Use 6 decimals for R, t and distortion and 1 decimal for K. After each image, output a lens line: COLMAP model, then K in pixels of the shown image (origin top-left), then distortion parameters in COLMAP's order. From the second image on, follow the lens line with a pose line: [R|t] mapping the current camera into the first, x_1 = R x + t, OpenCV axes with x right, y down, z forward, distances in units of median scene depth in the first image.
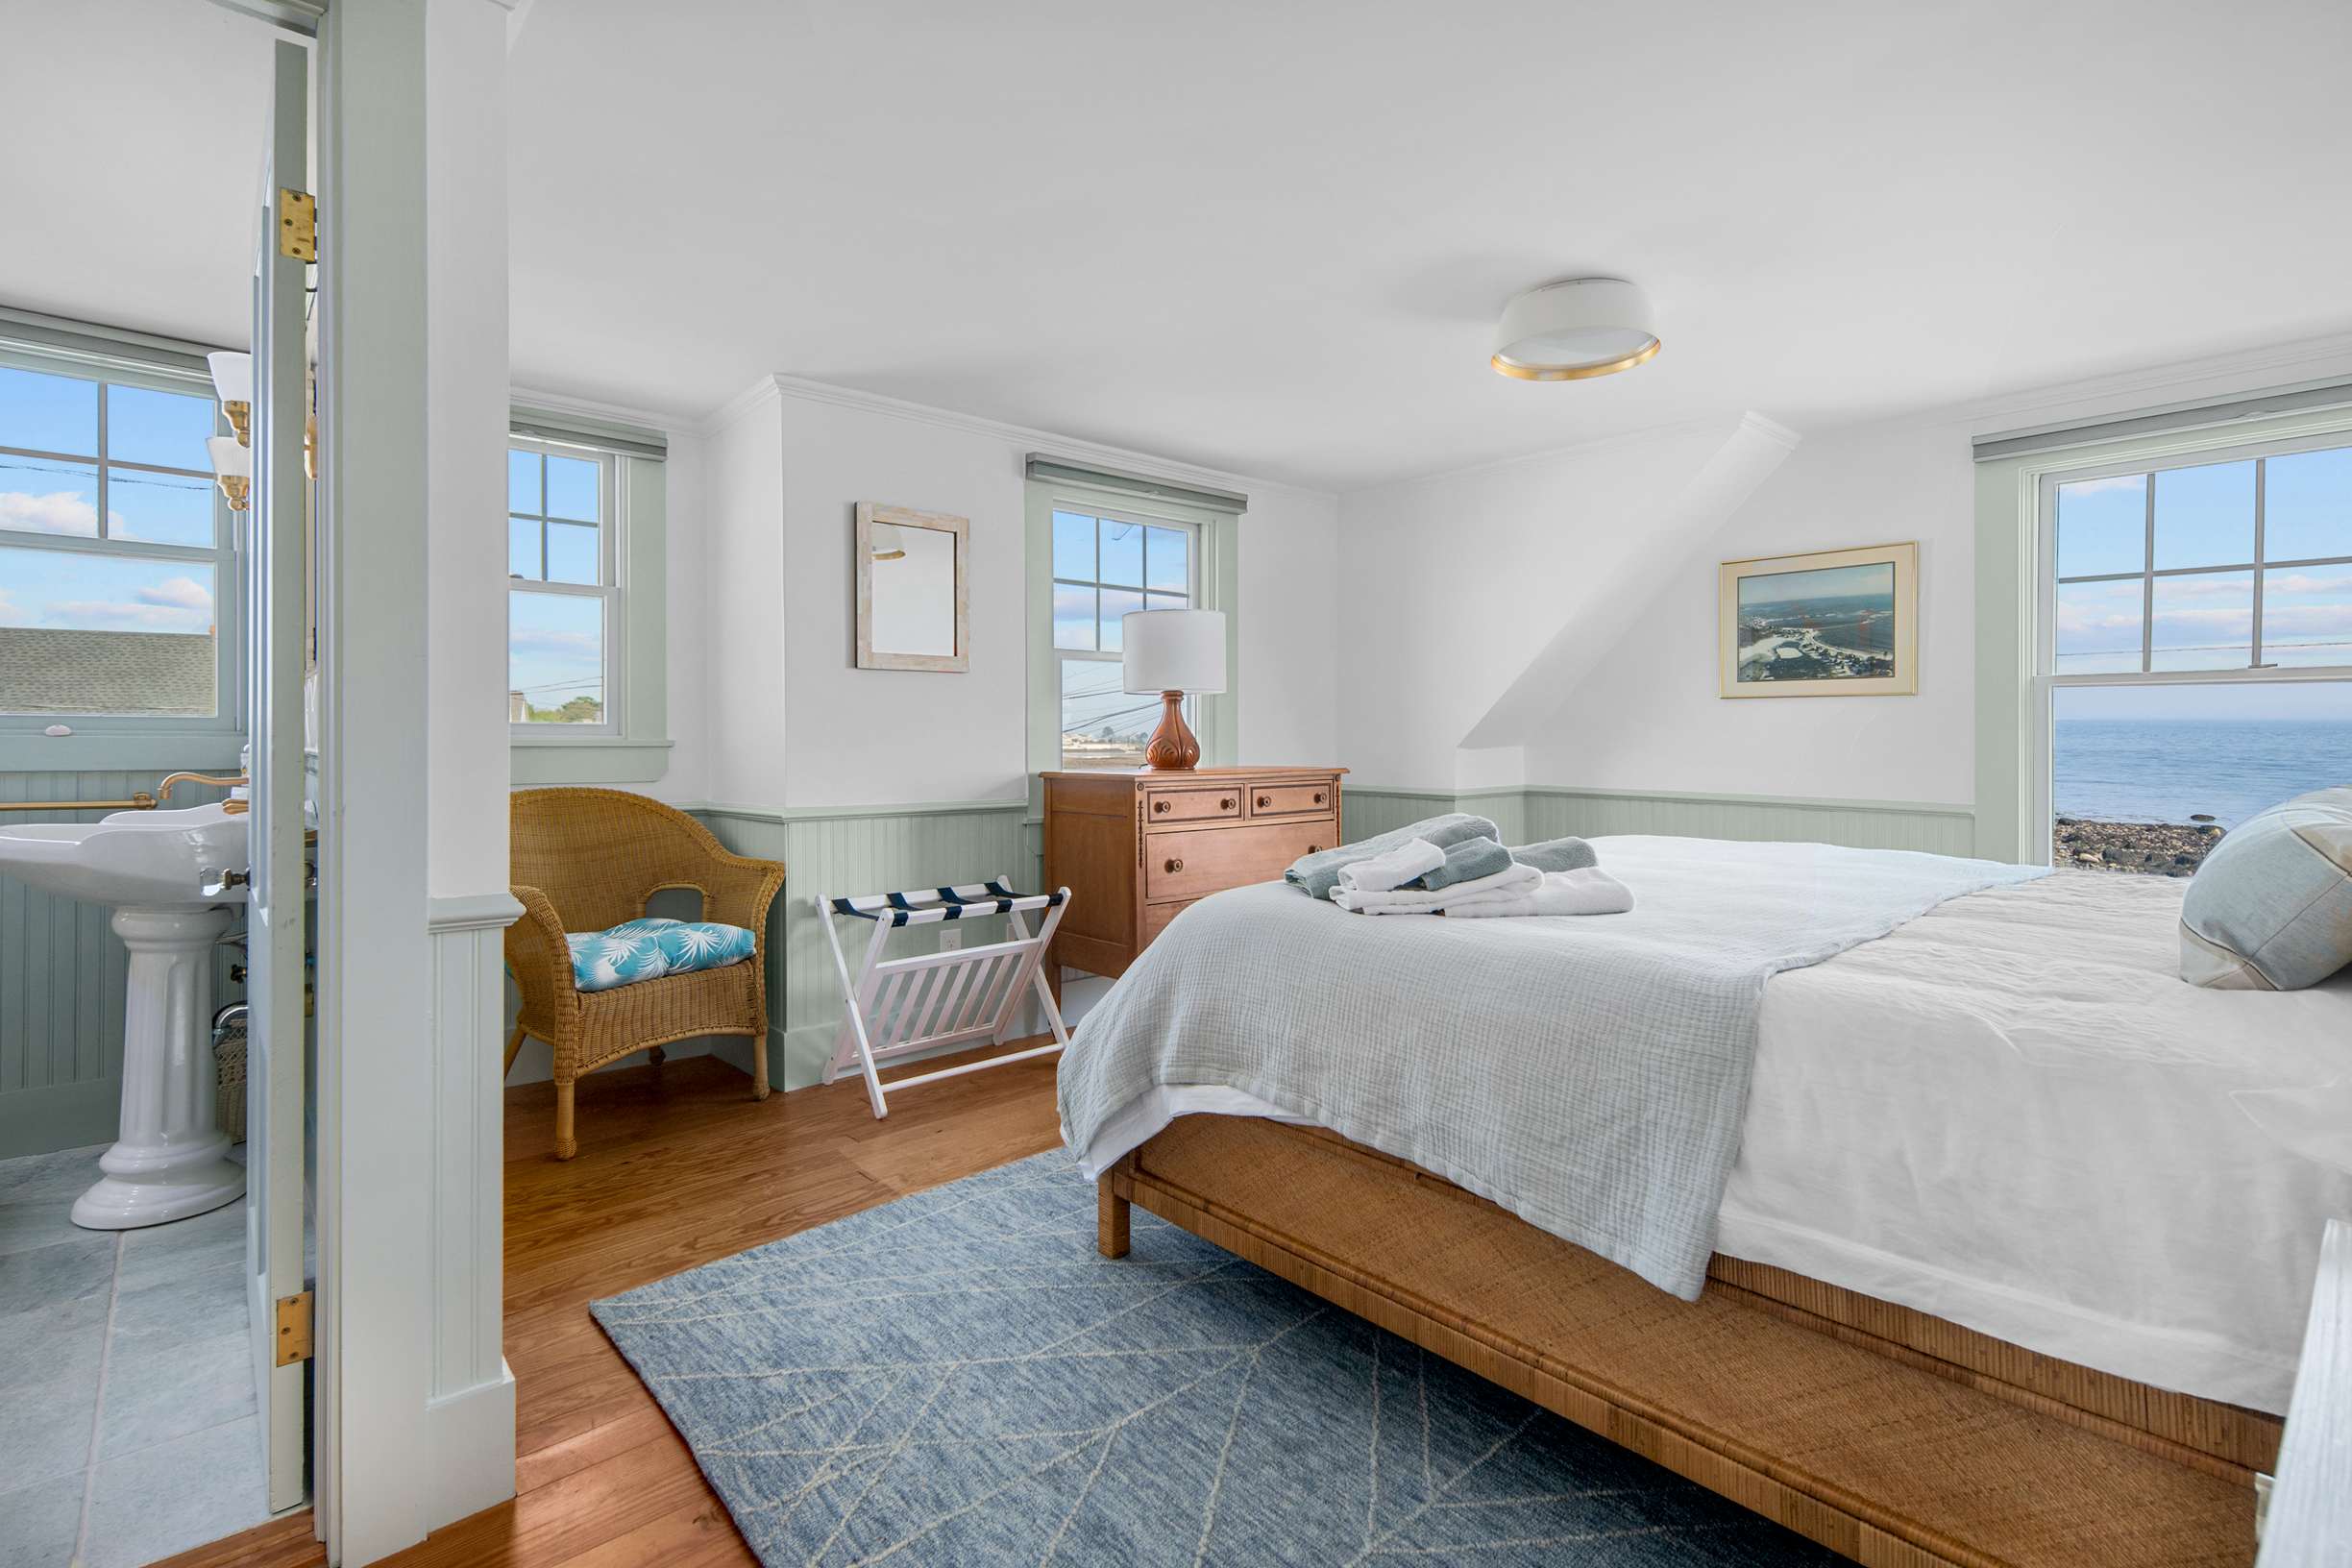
lens RADIAL K [[1119.6, 0, 1170.6], [0, 1119.6, 737.2], [0, 0, 1]] dist [0.000332, 0.000094]
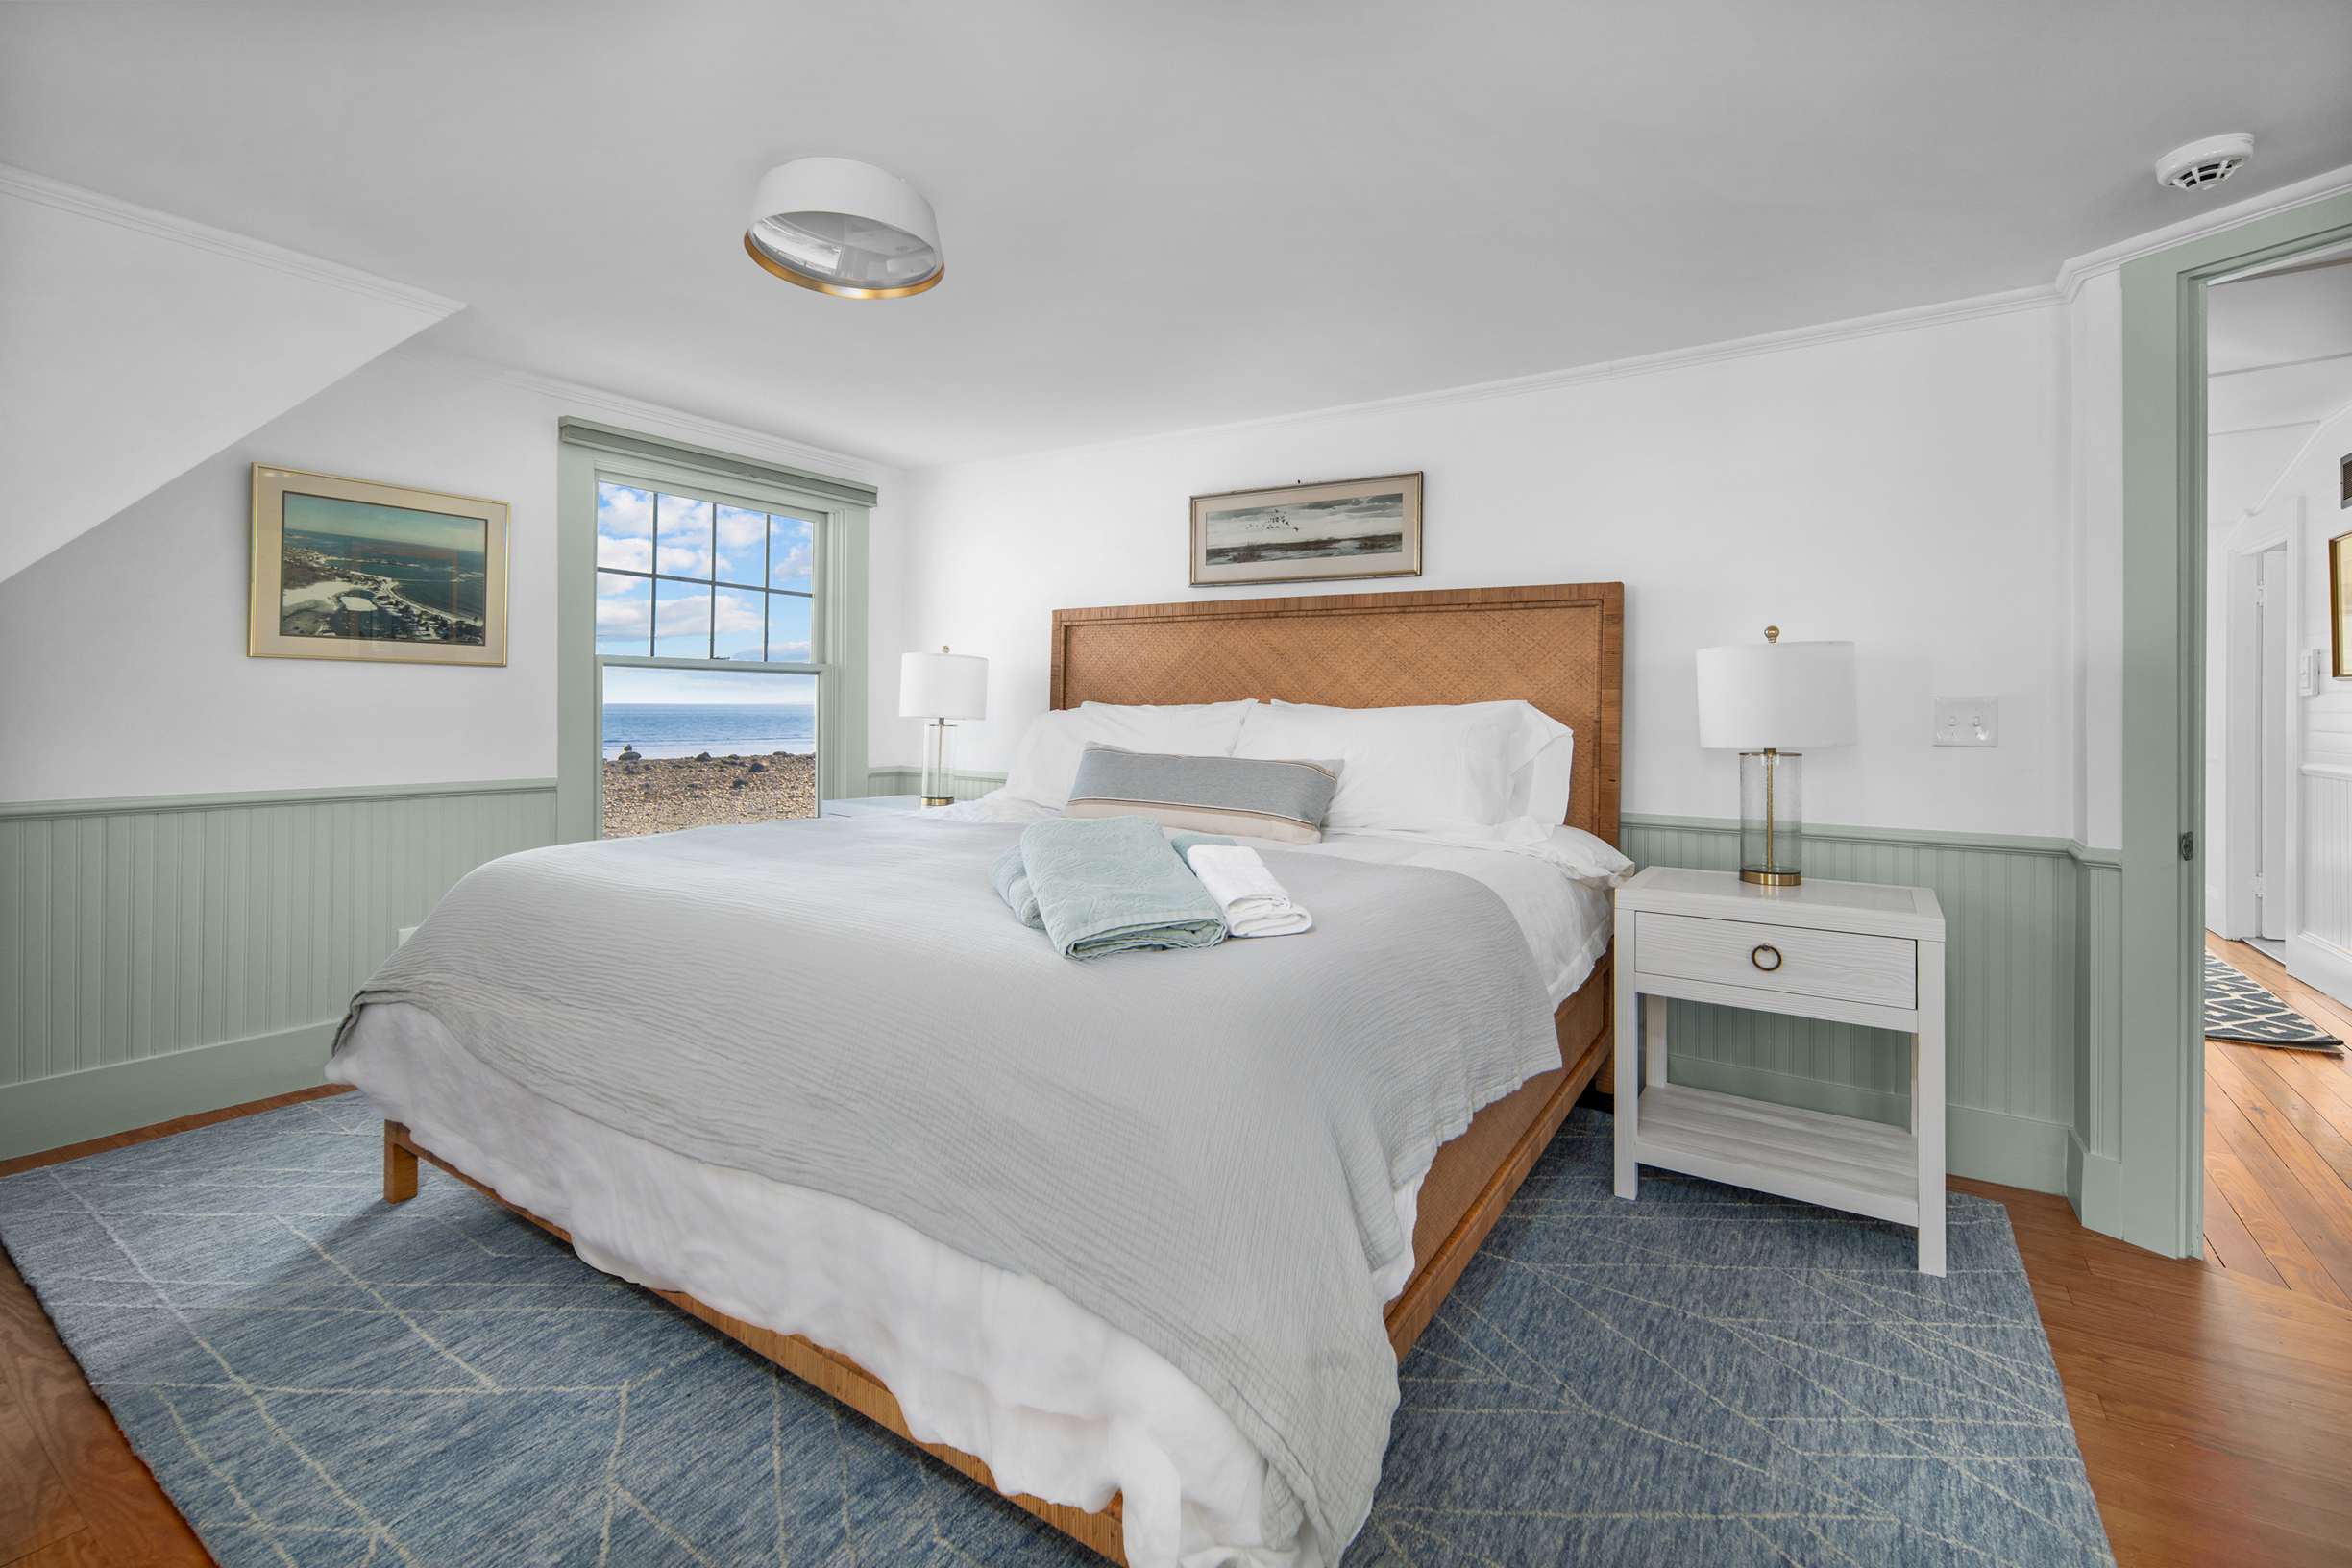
lens RADIAL K [[1005.3, 0, 1170.6], [0, 1005.3, 705.1], [0, 0, 1]] dist [-0.000204, -0.000034]
pose [[-0.250124, 0.002243, 0.968211, -0.278760], [-0.002632, 0.999992, -0.002996, -0.004160], [-0.968210, -0.003298, -0.250117, 0.644048]]
